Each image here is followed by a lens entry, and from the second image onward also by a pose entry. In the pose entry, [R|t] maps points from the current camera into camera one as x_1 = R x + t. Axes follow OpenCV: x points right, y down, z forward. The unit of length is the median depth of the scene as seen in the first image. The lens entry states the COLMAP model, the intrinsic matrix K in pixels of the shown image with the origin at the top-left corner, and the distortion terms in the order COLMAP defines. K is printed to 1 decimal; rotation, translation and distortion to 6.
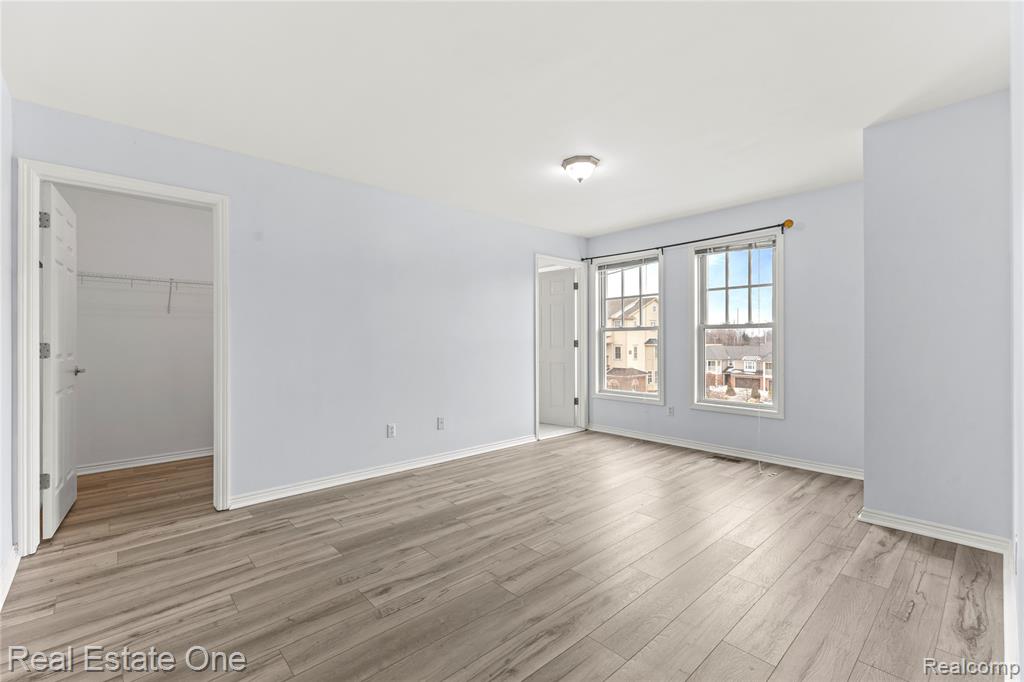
lens RADIAL K [[478.6, 0, 515.8], [0, 478.6, 339.7], [0, 0, 1]] dist [0.004786, 0.000455]
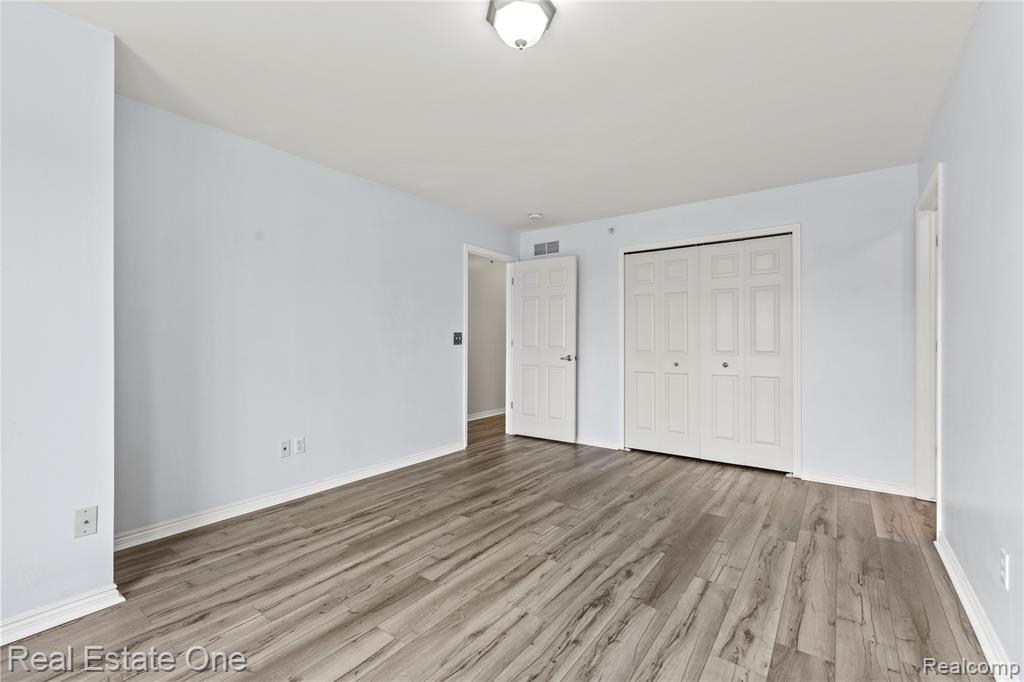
lens RADIAL K [[440.3, 0, 510.8], [0, 440.3, 340.9], [0, 0, 1]] dist [0.009992, -0.000333]
pose [[-0.986019, 0.003664, -0.166592, 0.271459], [0.003600, 0.999993, 0.000688, 0.001859], [0.166593, 0.000078, -0.986026, 1.759725]]
